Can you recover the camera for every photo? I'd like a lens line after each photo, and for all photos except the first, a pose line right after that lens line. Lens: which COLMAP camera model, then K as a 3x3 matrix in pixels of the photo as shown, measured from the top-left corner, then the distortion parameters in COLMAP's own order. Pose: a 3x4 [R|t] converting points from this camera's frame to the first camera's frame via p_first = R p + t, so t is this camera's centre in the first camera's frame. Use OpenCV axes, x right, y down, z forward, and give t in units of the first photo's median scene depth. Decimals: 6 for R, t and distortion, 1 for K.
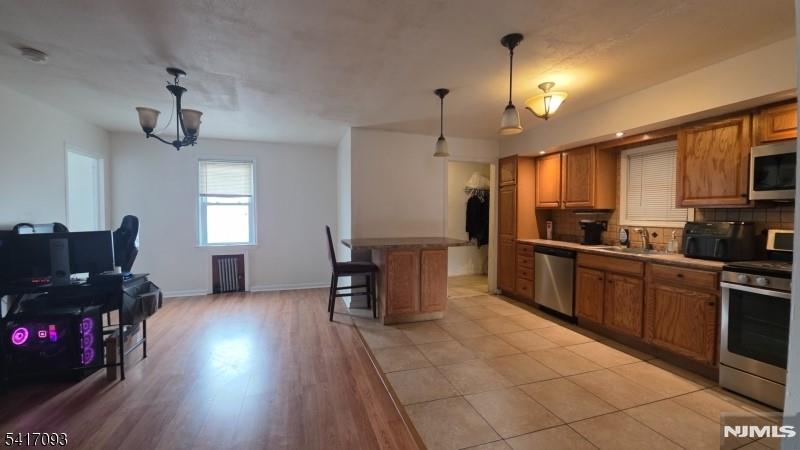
lens RADIAL K [[316.4, 0, 403.4], [0, 316.4, 222.2], [0, 0, 1]] dist [0.000395, -0.000260]
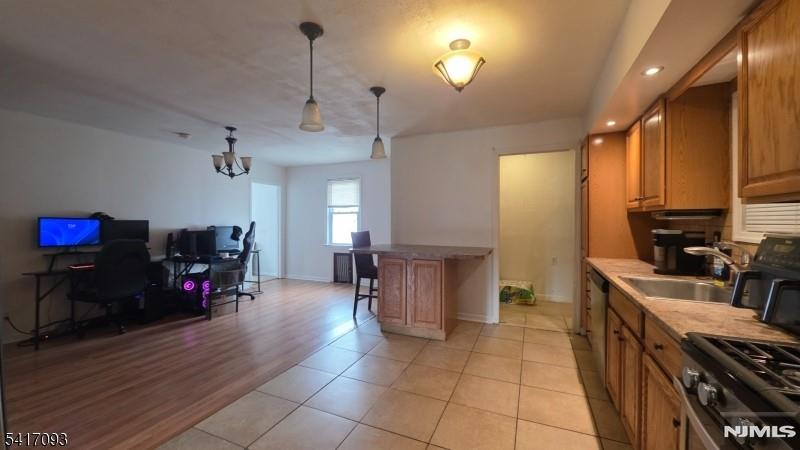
lens RADIAL K [[316.4, 0, 403.4], [0, 316.4, 222.2], [0, 0, 1]] dist [0.000395, -0.000260]
pose [[0.748321, 0.001891, -0.663335, 0.626609], [-0.018850, 0.999653, -0.018415, -0.001748], [0.663069, 0.026284, 0.748096, 0.272886]]
